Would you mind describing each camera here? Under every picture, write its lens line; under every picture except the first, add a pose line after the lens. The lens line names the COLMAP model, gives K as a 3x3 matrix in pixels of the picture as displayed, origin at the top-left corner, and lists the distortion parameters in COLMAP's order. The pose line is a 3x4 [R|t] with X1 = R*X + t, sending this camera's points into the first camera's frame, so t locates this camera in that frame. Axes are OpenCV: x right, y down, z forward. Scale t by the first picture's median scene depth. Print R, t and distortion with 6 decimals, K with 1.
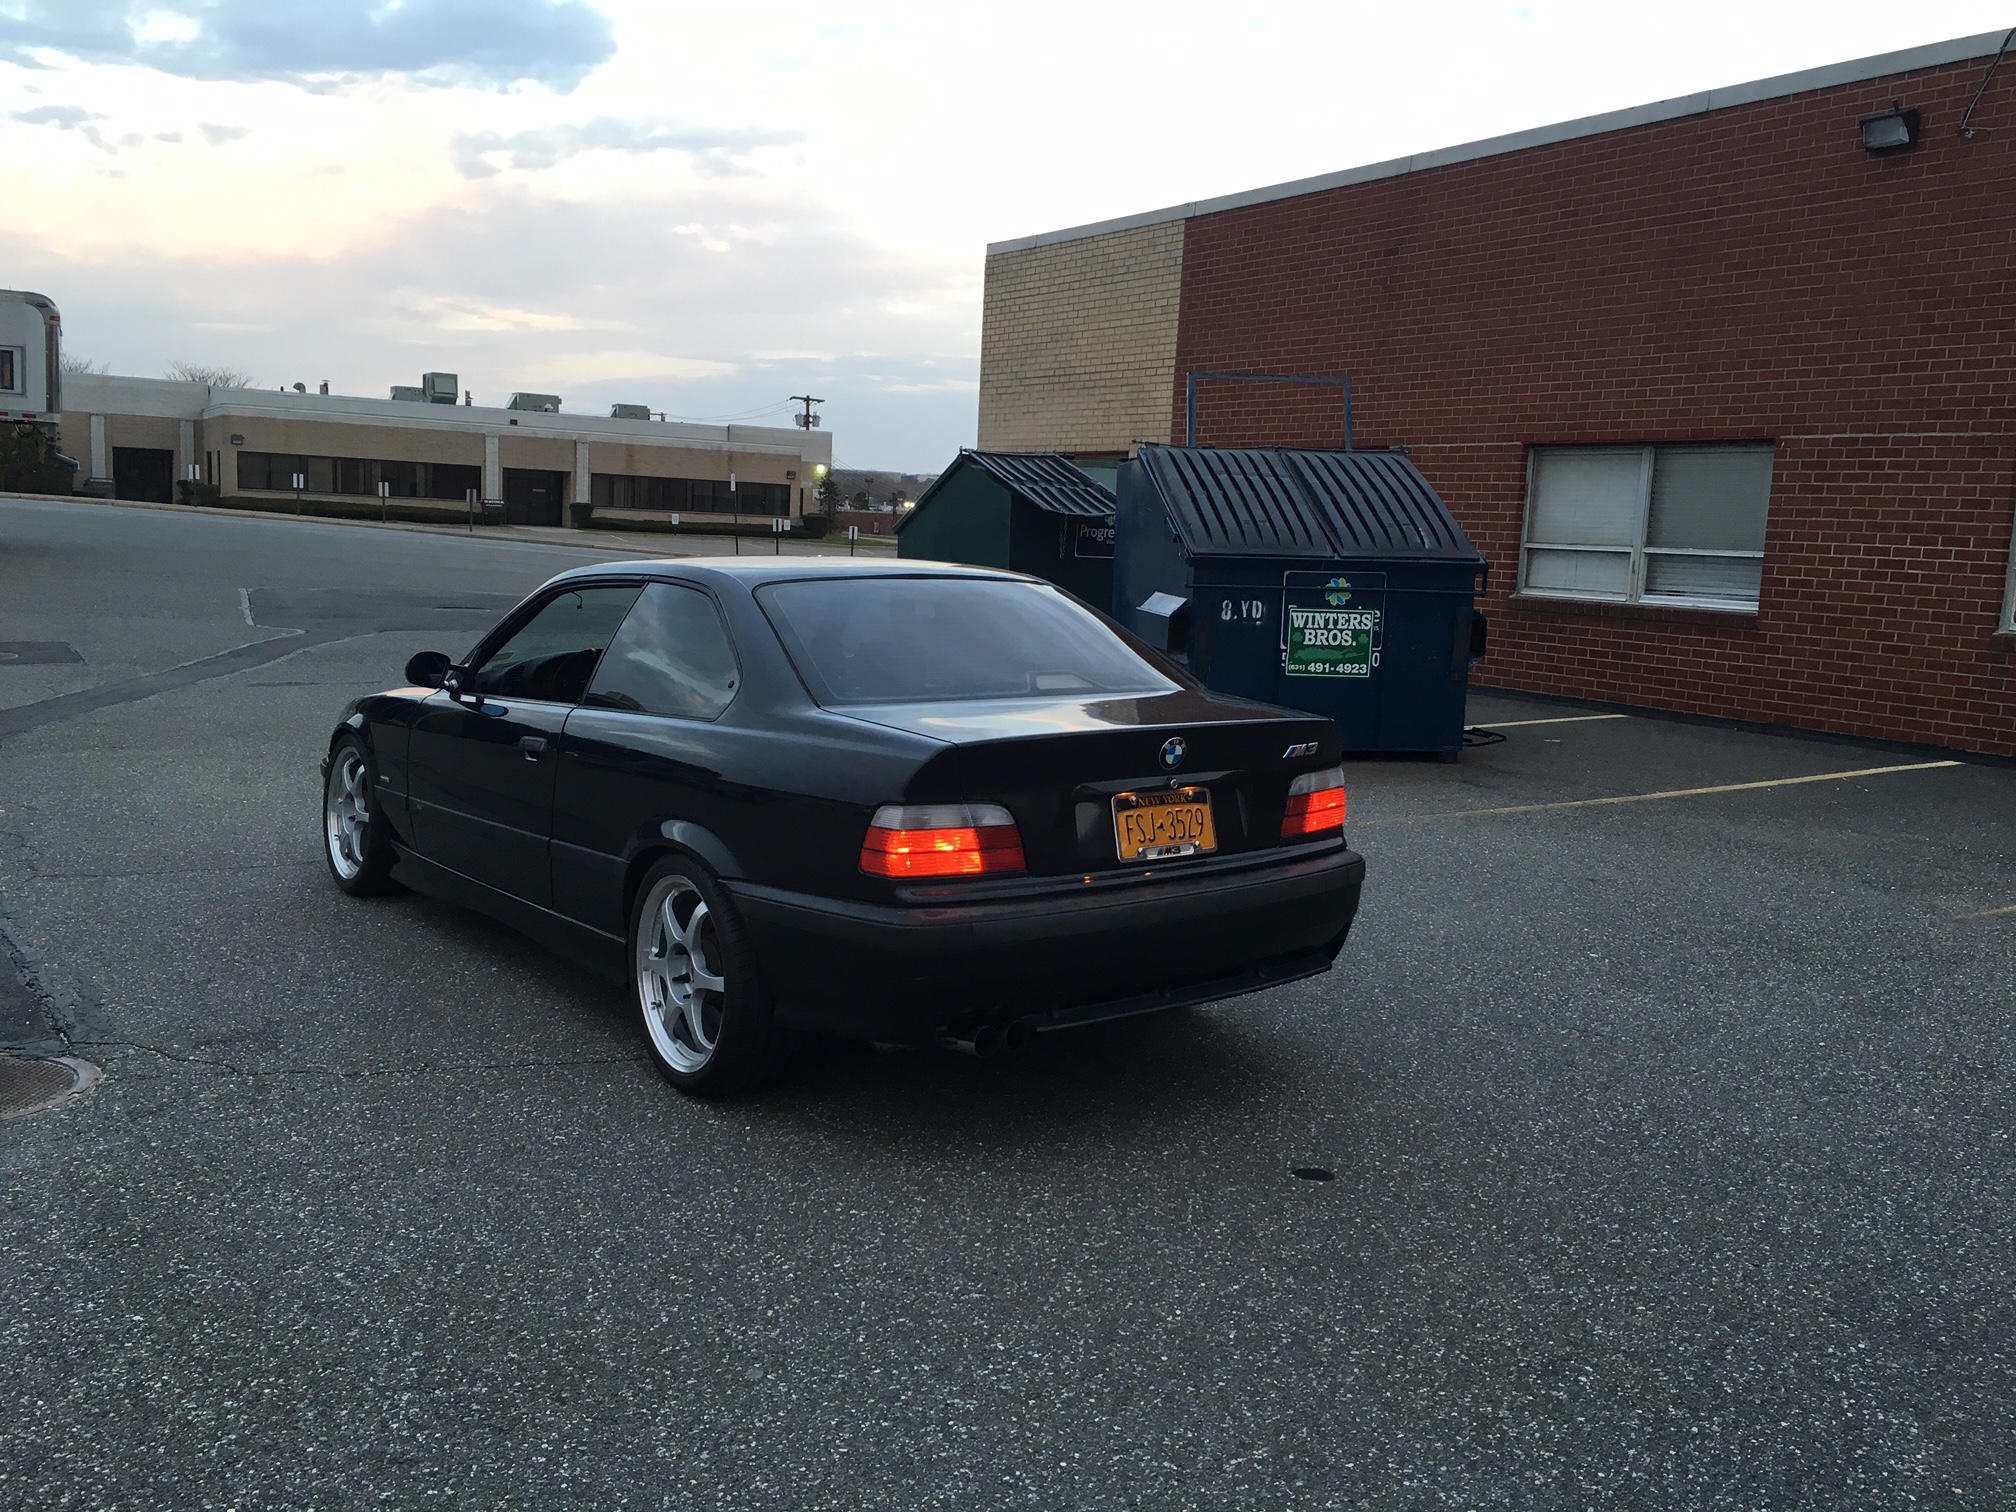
lens RADIAL K [[1743.4, 0, 1008.0], [0, 1743.4, 756.0], [0, 0, 1]] dist [0.095276, -0.124615]
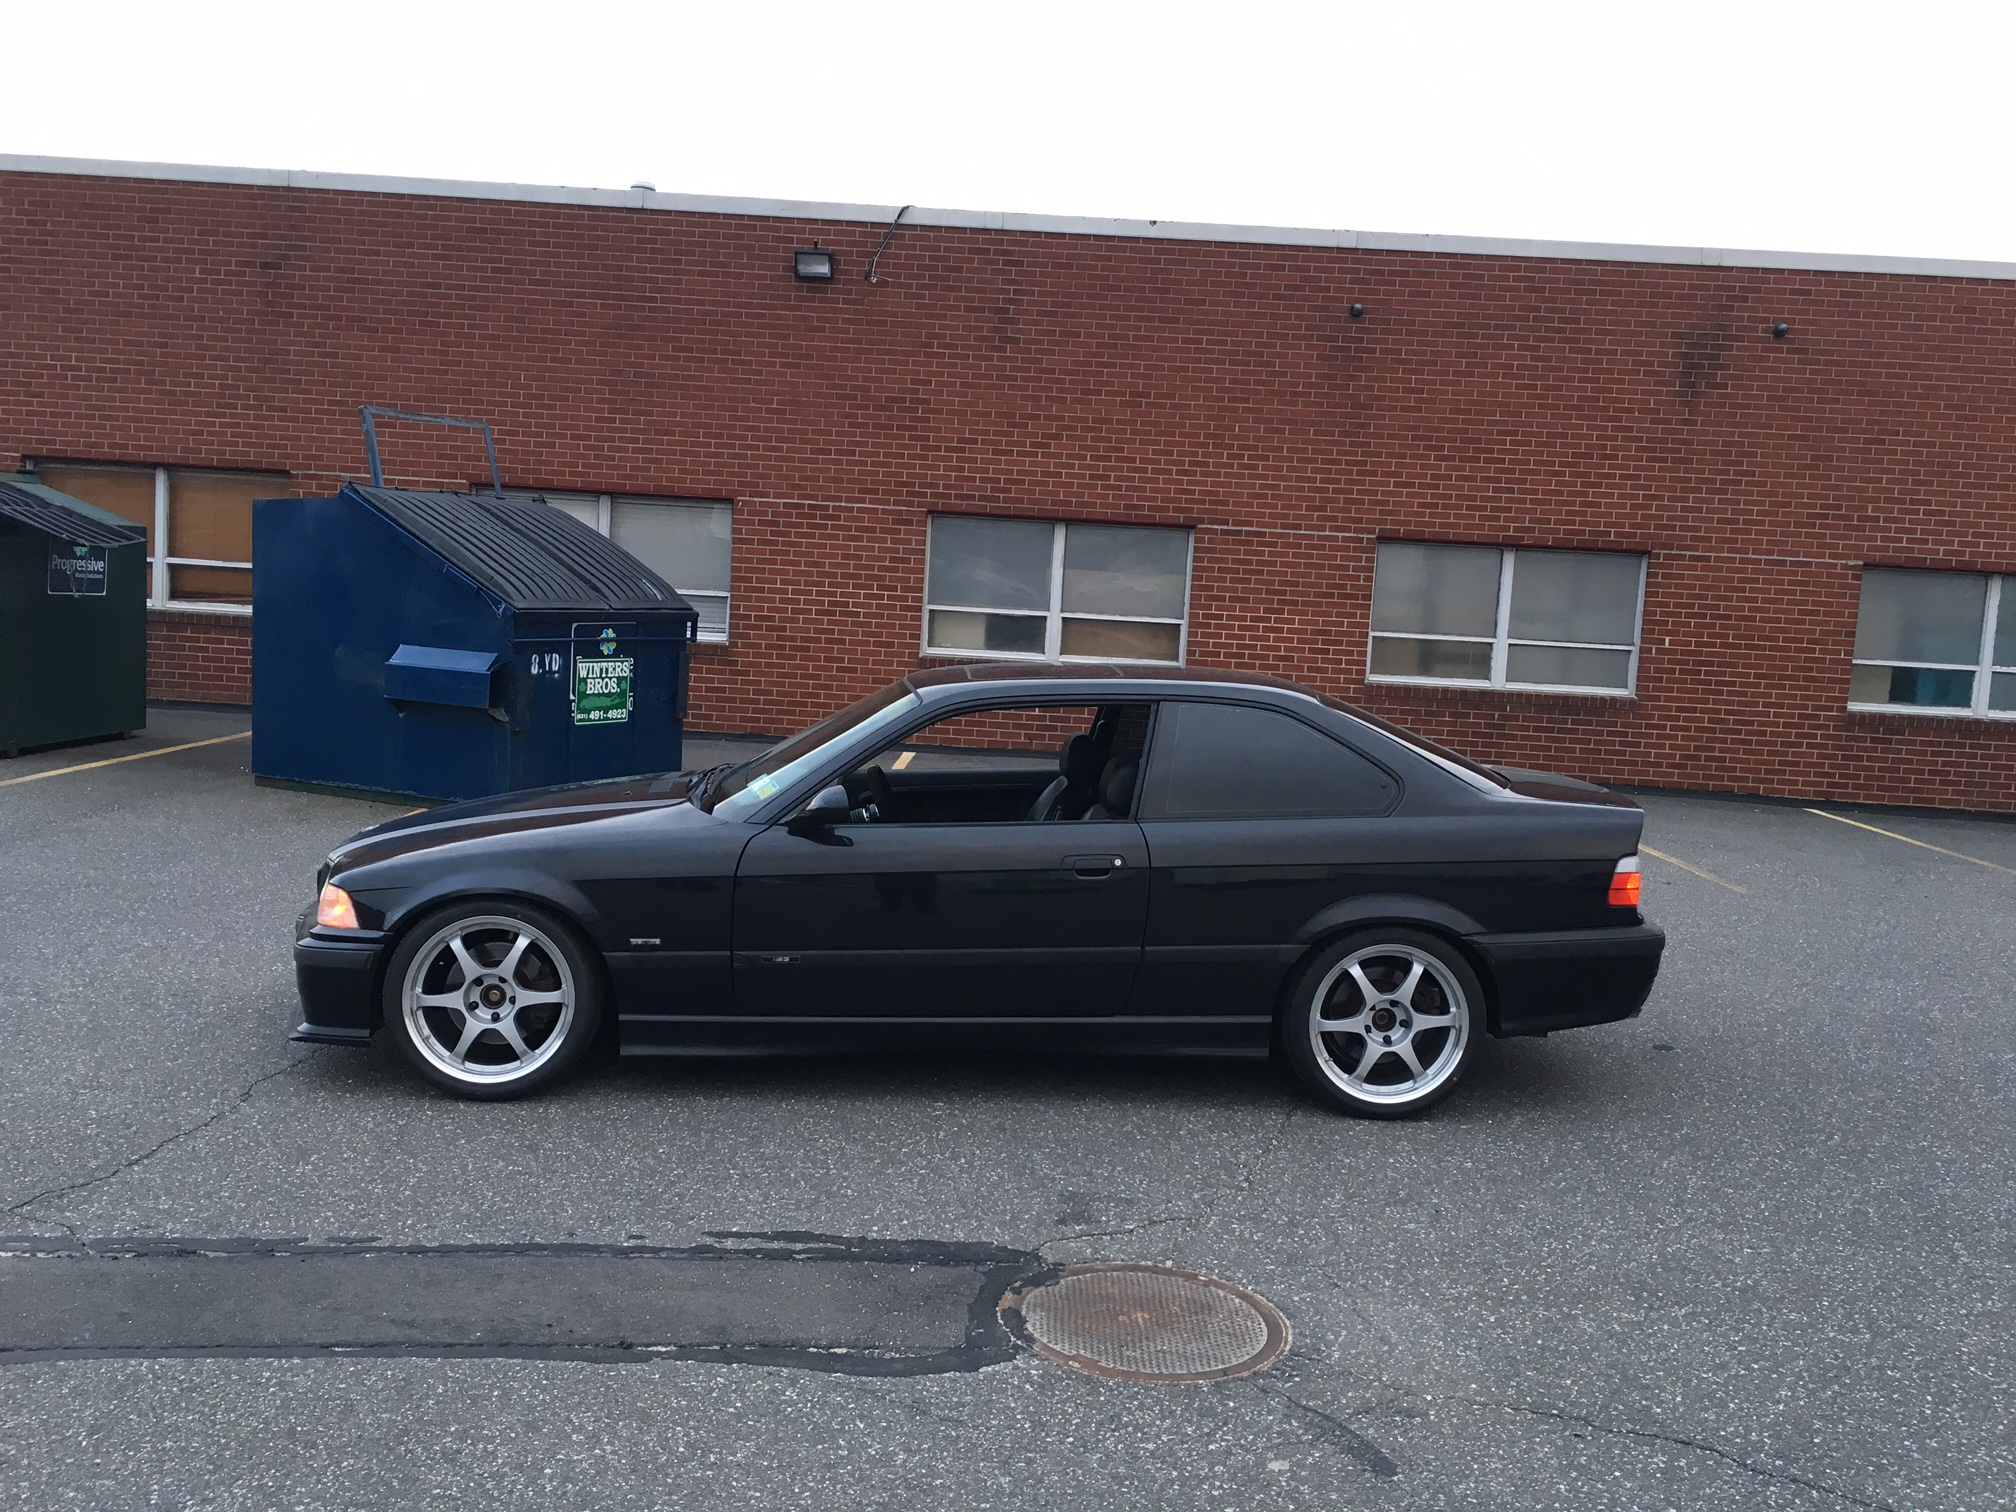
lens RADIAL K [[1743.4, 0, 1008.0], [0, 1743.4, 756.0], [0, 0, 1]] dist [0.095276, -0.124615]
pose [[0.536631, -0.089961, 0.839008, -0.564124], [0.080971, 0.995202, 0.054919, -0.063524], [-0.839923, 0.038464, 0.541341, 0.232048]]
